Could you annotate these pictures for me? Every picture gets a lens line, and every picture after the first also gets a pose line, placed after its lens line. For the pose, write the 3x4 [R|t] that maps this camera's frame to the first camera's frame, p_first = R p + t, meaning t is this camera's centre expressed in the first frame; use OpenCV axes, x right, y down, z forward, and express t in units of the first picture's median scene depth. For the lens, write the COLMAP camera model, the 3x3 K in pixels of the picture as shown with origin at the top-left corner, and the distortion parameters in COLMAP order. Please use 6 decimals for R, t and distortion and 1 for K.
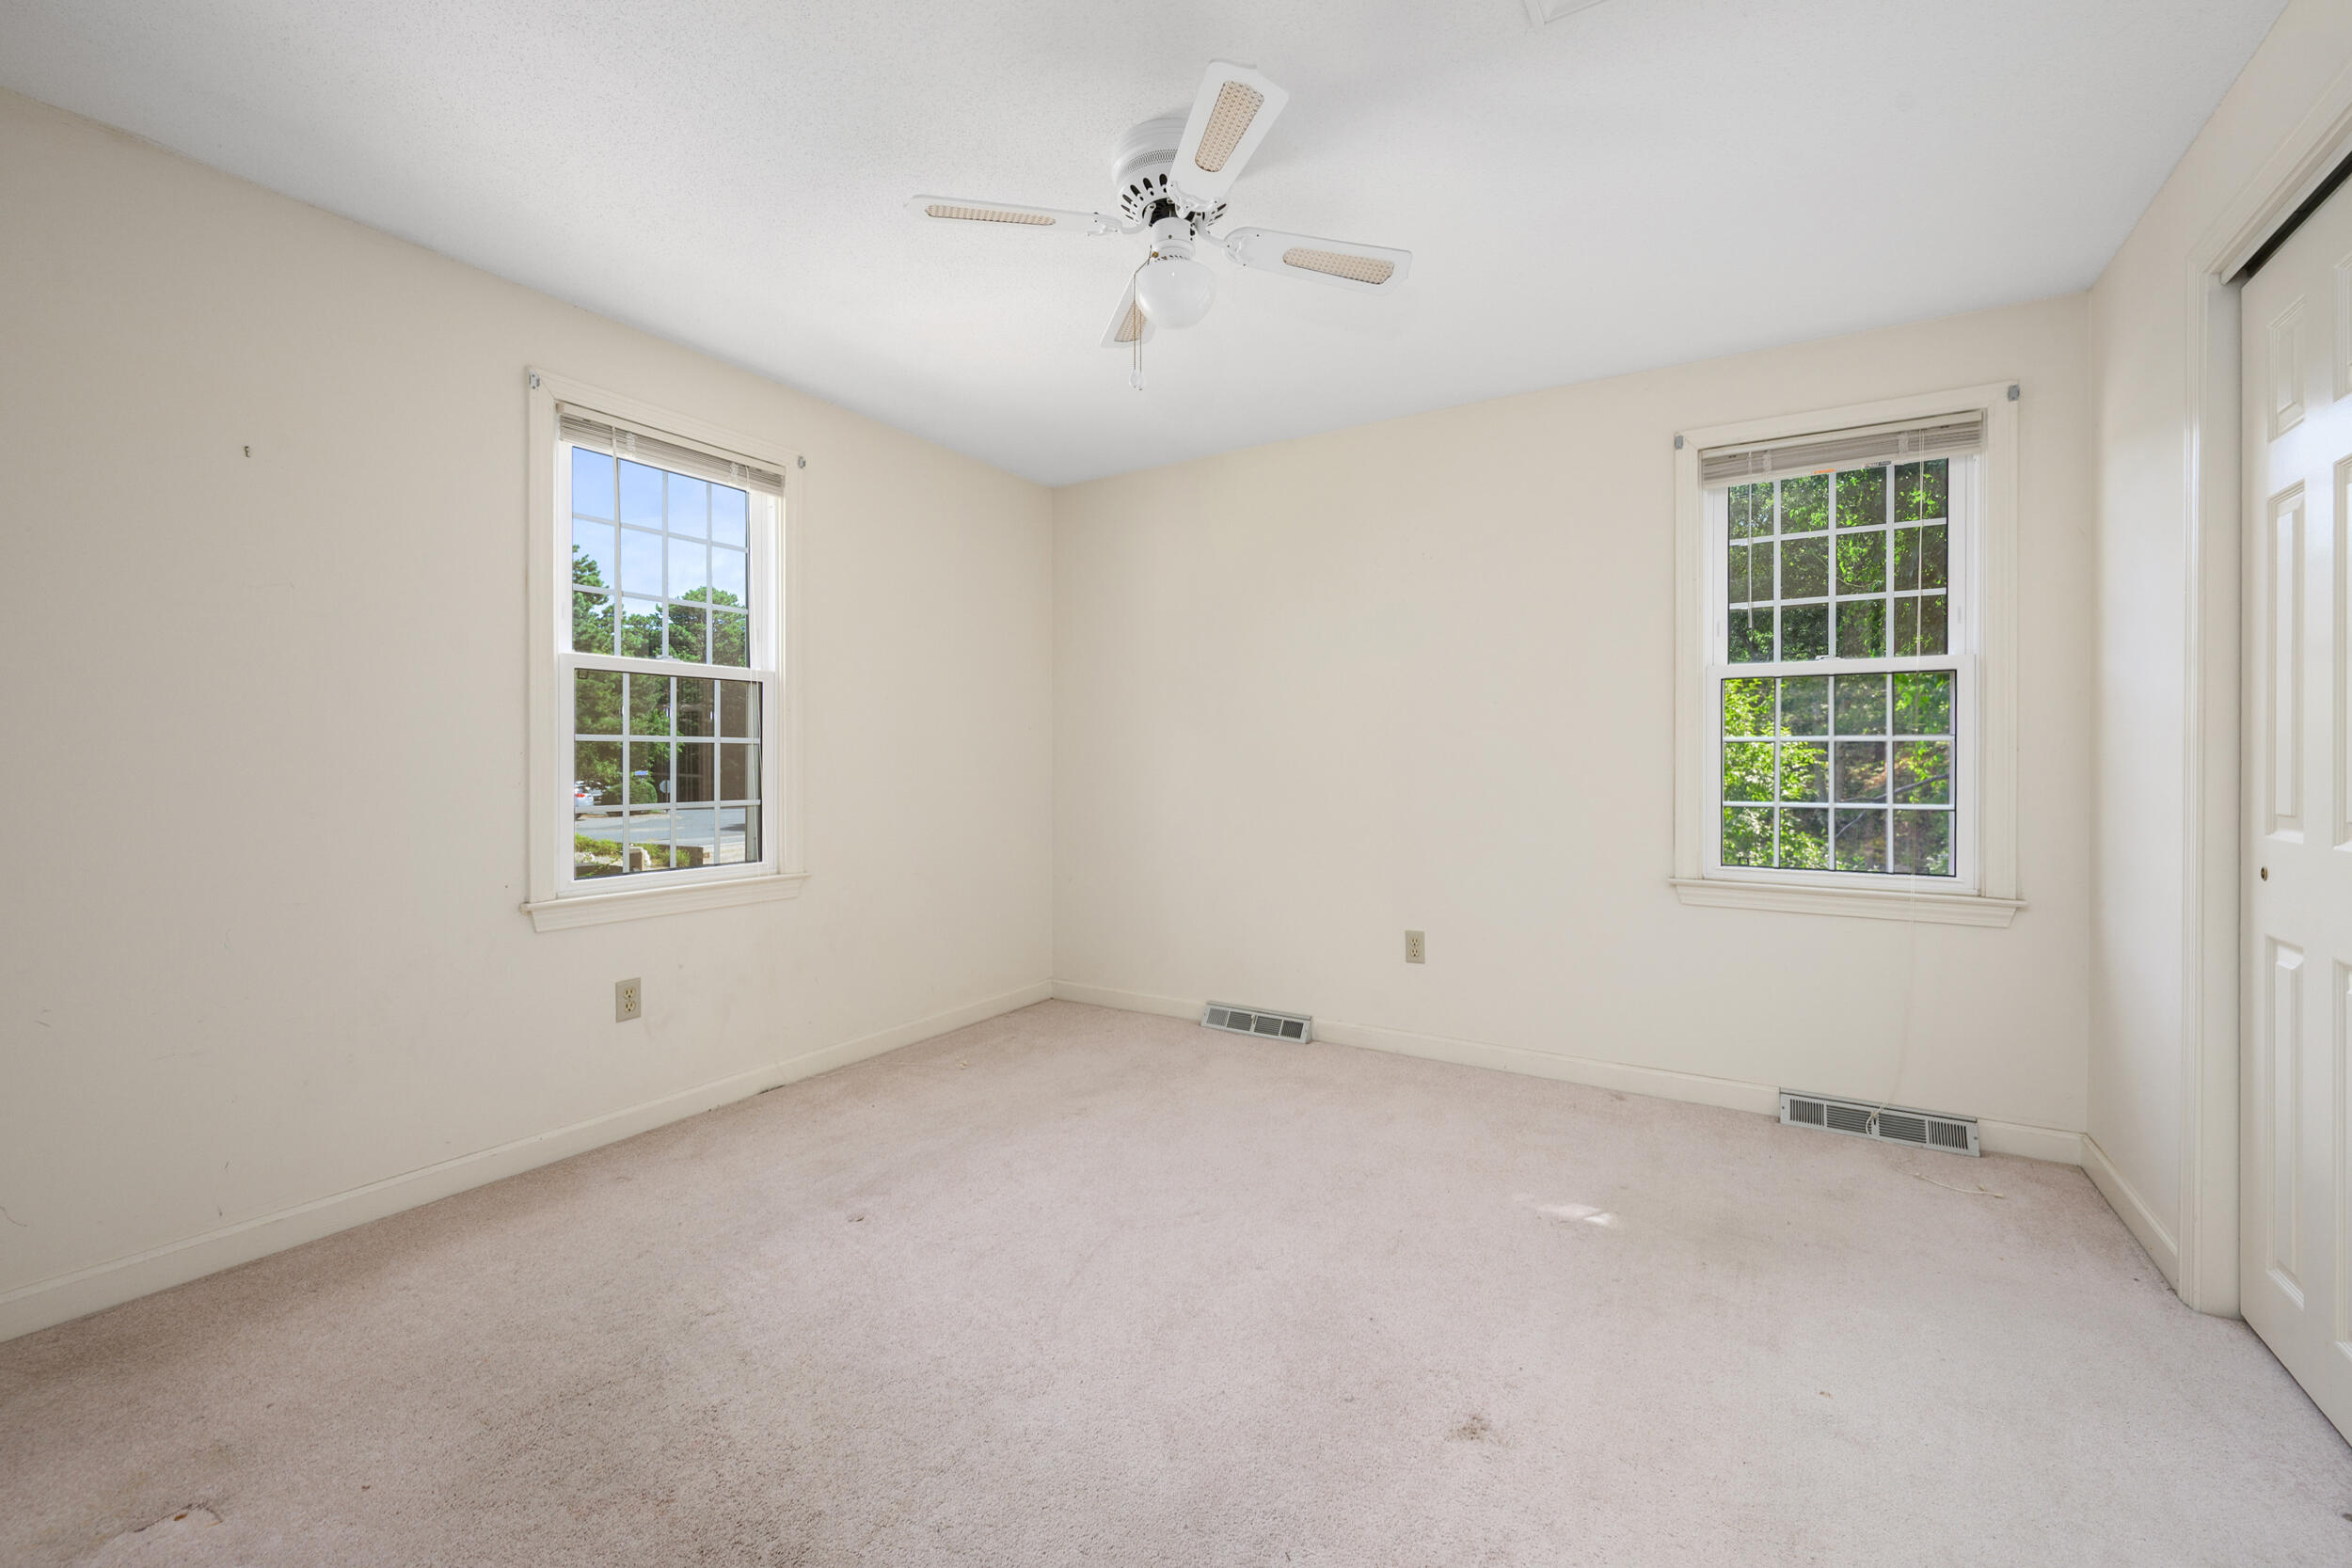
lens RADIAL K [[977.5, 0, 1160.9], [0, 977.5, 780.9], [0, 0, 1]] dist [-0.000290, 0.000150]
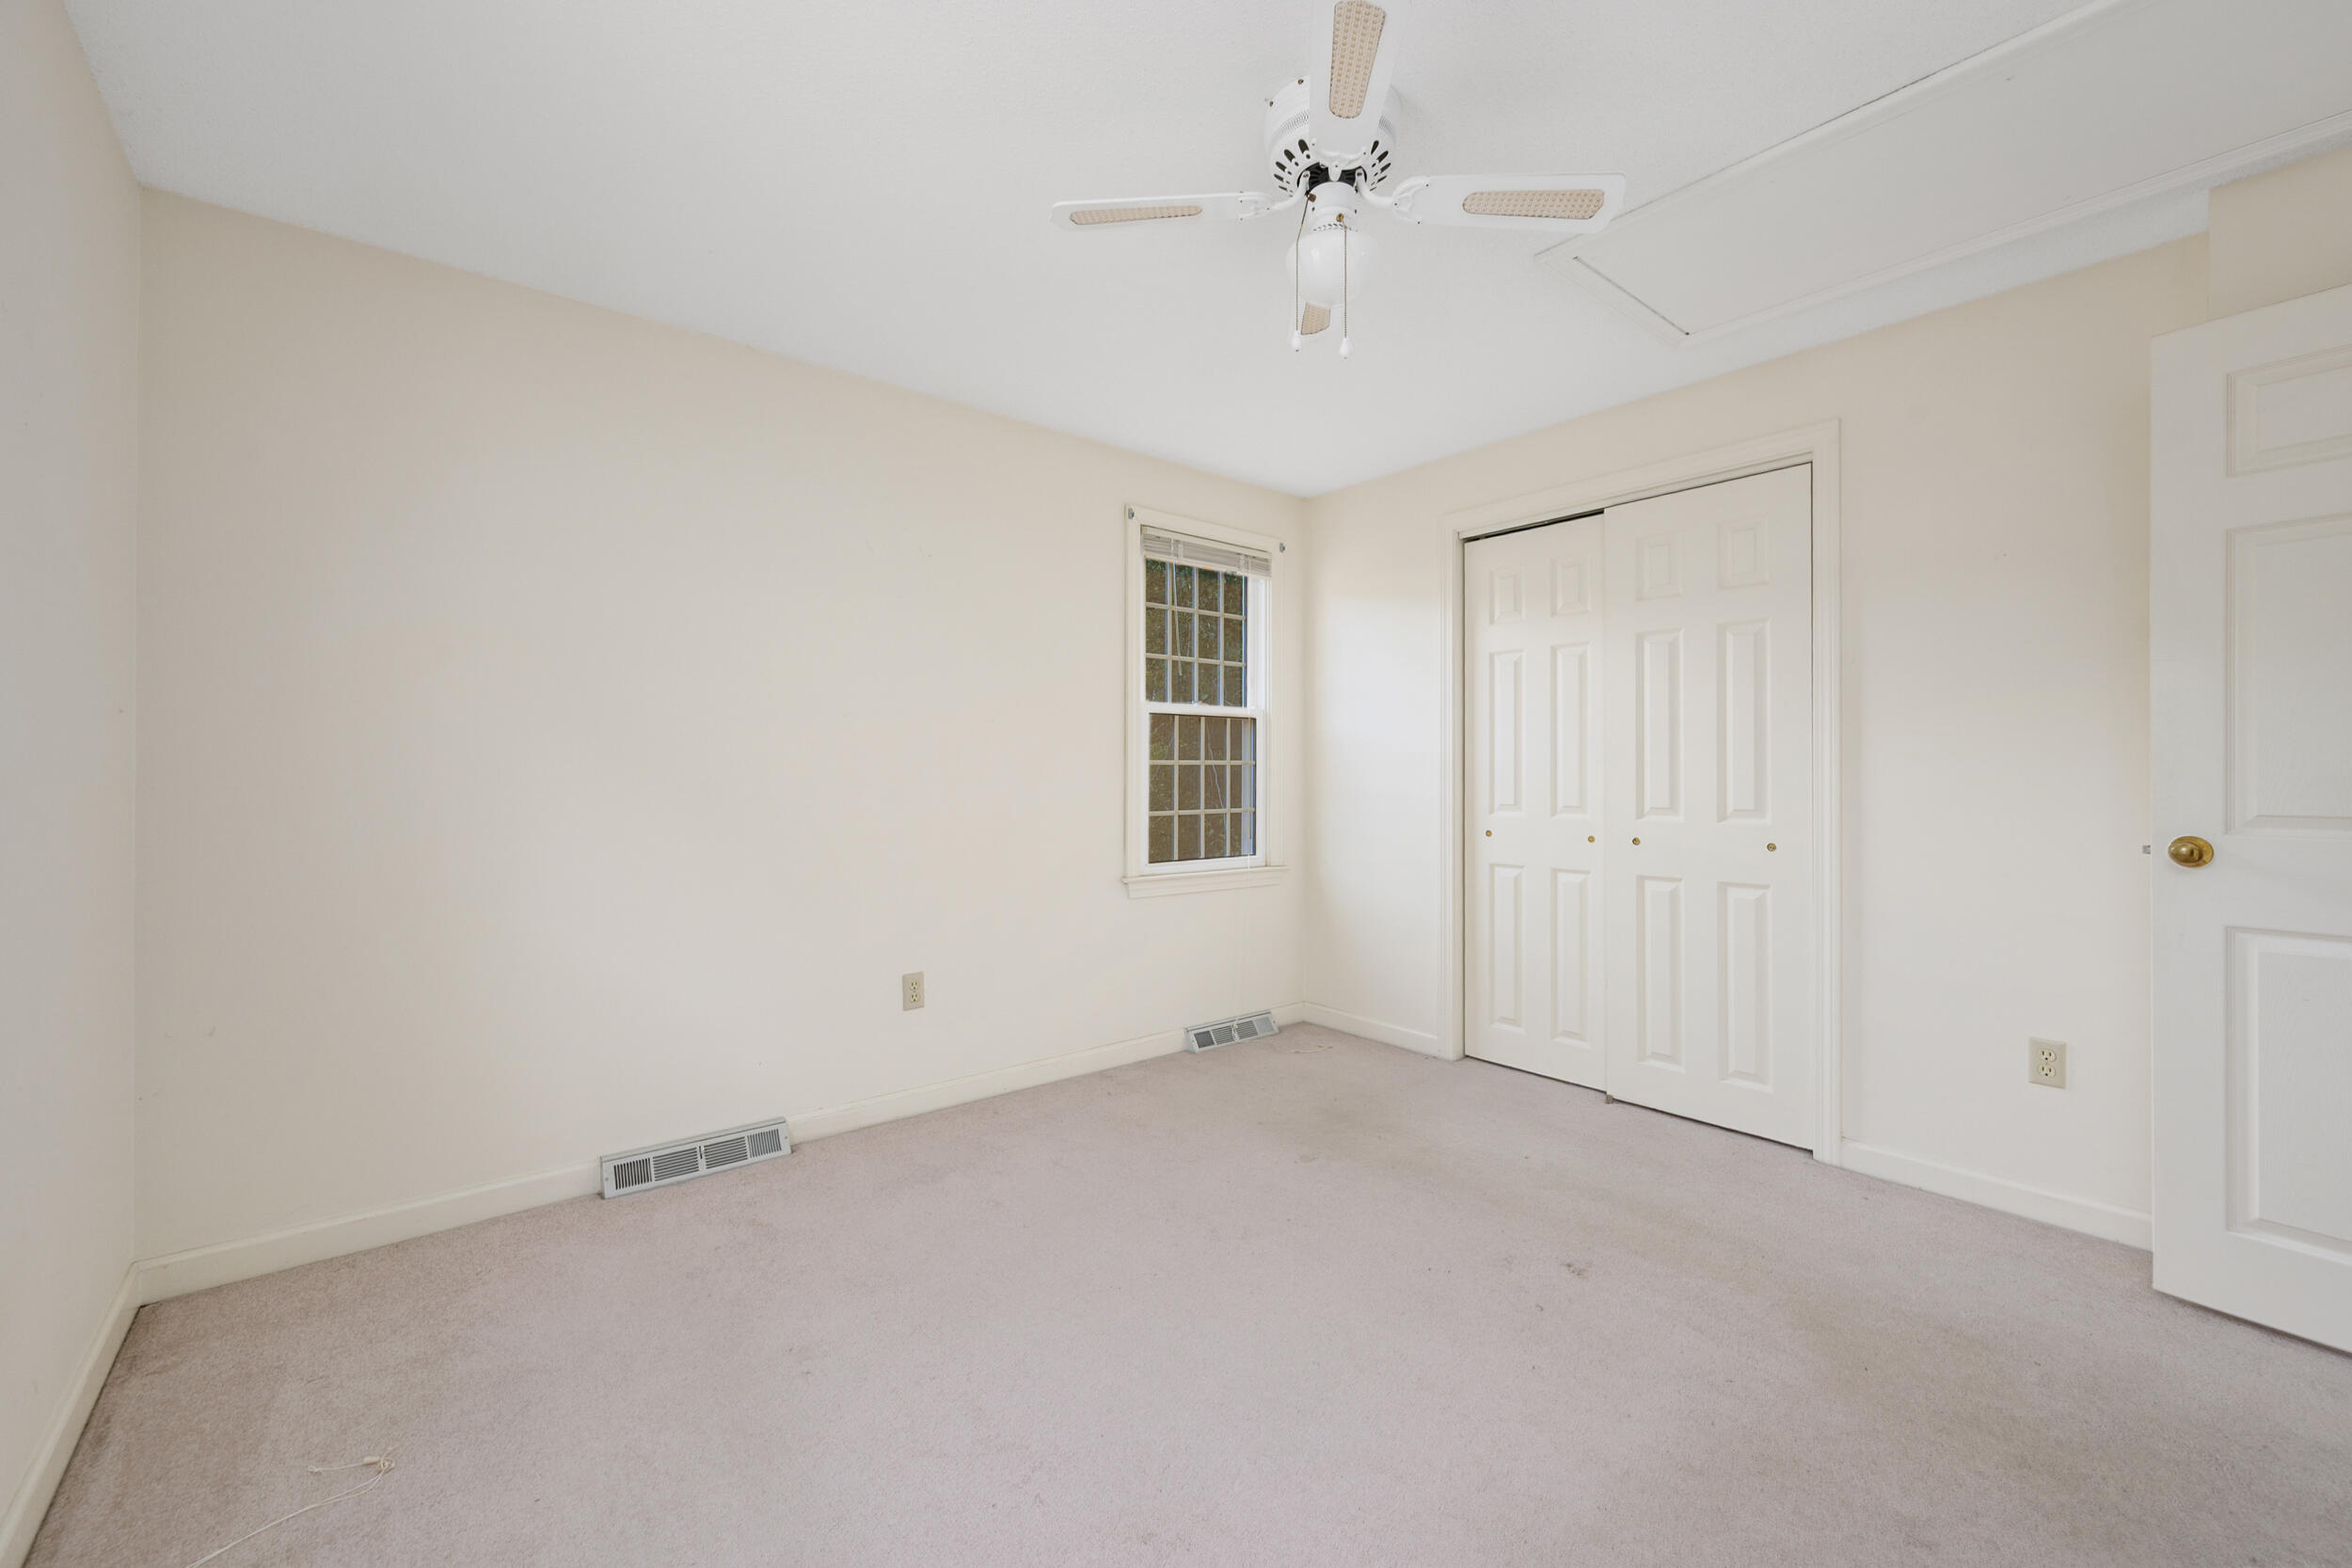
lens RADIAL K [[965.4, 0, 1176.0], [0, 965.4, 784.0], [0, 0, 1]] dist [0.024371, 0.000181]
pose [[0.312040, -0.010772, 0.950008, -0.620017], [0.023951, 0.999707, 0.003469, -0.018895], [-0.949767, 0.021671, 0.312207, 0.619985]]
